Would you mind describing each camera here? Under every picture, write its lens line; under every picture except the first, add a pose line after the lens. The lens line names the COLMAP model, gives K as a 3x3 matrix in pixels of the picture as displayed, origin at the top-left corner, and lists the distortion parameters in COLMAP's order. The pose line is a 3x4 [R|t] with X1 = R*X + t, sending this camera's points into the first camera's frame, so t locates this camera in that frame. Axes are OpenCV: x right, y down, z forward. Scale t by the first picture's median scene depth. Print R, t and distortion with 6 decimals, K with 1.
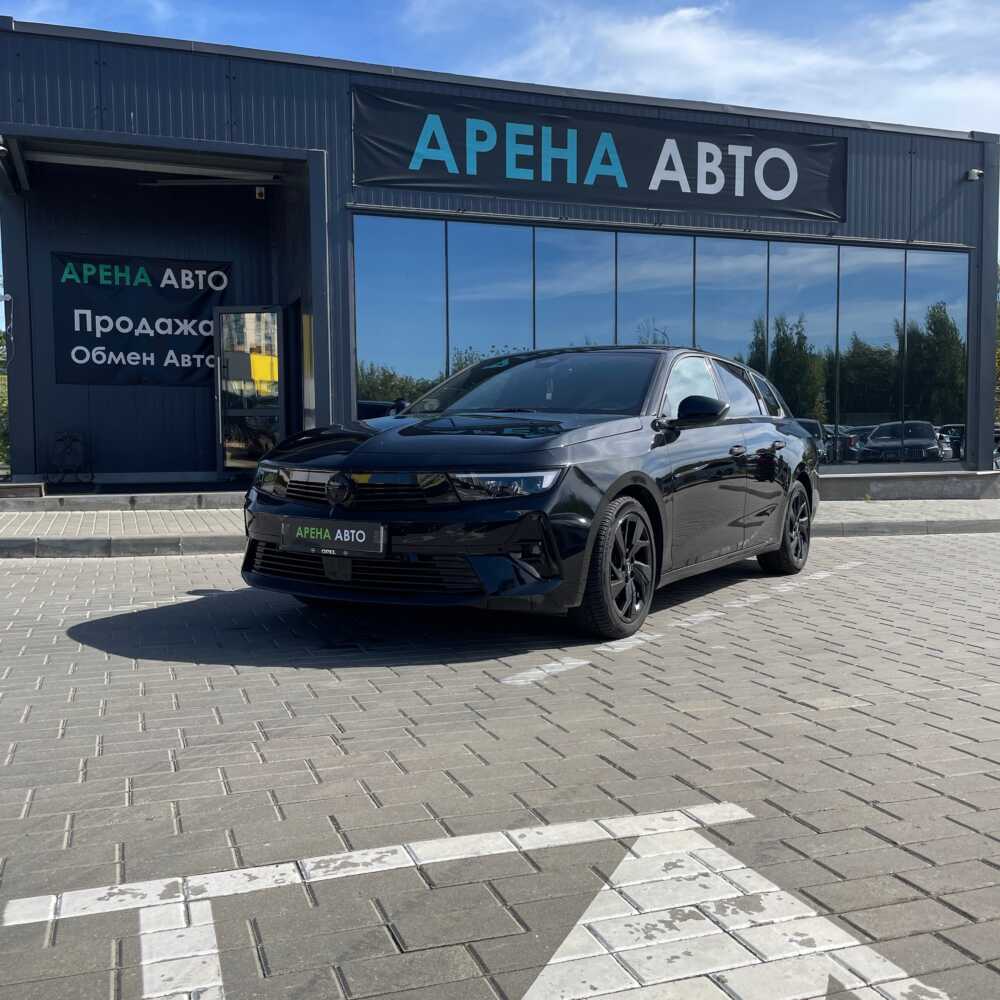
lens RADIAL K [[1043.3, 0, 501.2], [0, 1043.3, 499.3], [0, 0, 1]] dist [-0.000551, 0.000000]
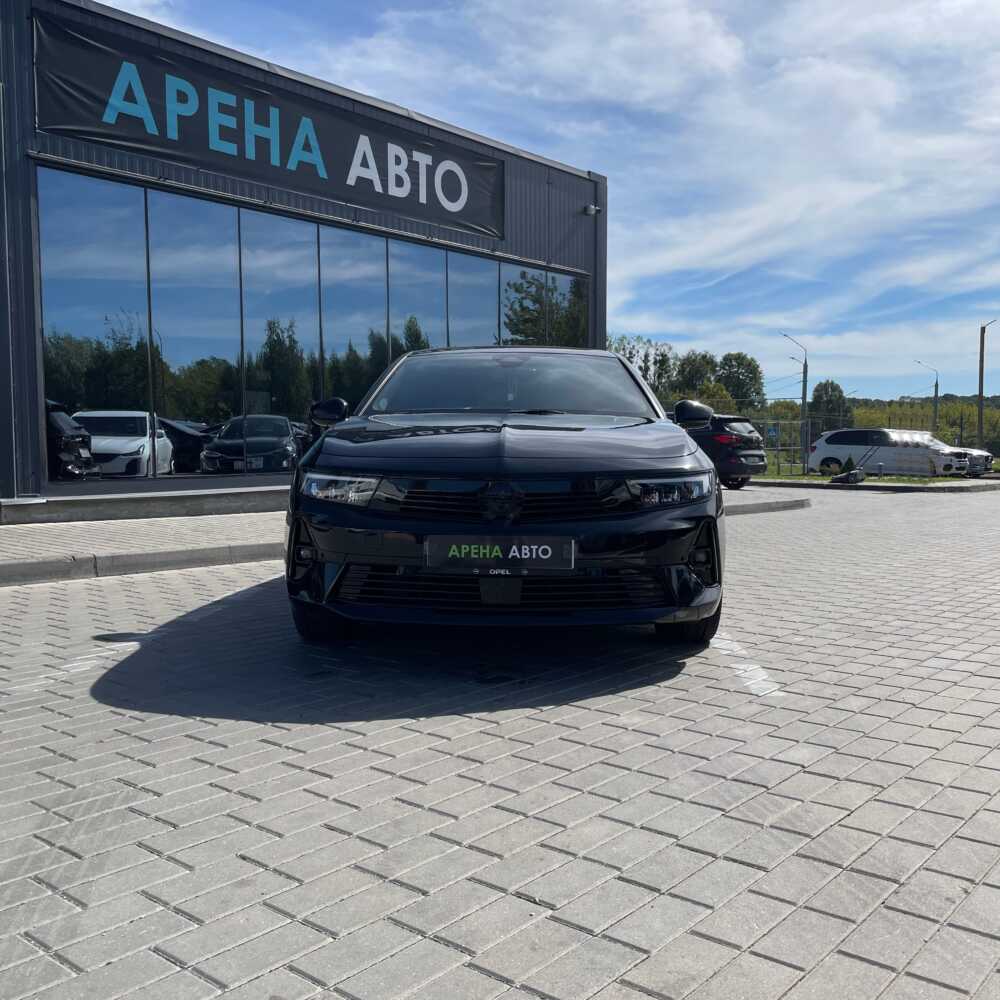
lens RADIAL K [[1043.3, 0, 507.5], [0, 1043.3, 499.0], [0, 0, 1]] dist [-0.000551, 0.000000]
pose [[0.846265, -0.019704, 0.532398, -0.258000], [0.020371, 0.999782, 0.004622, -0.006024], [-0.532373, 0.006934, 0.846481, 0.104509]]
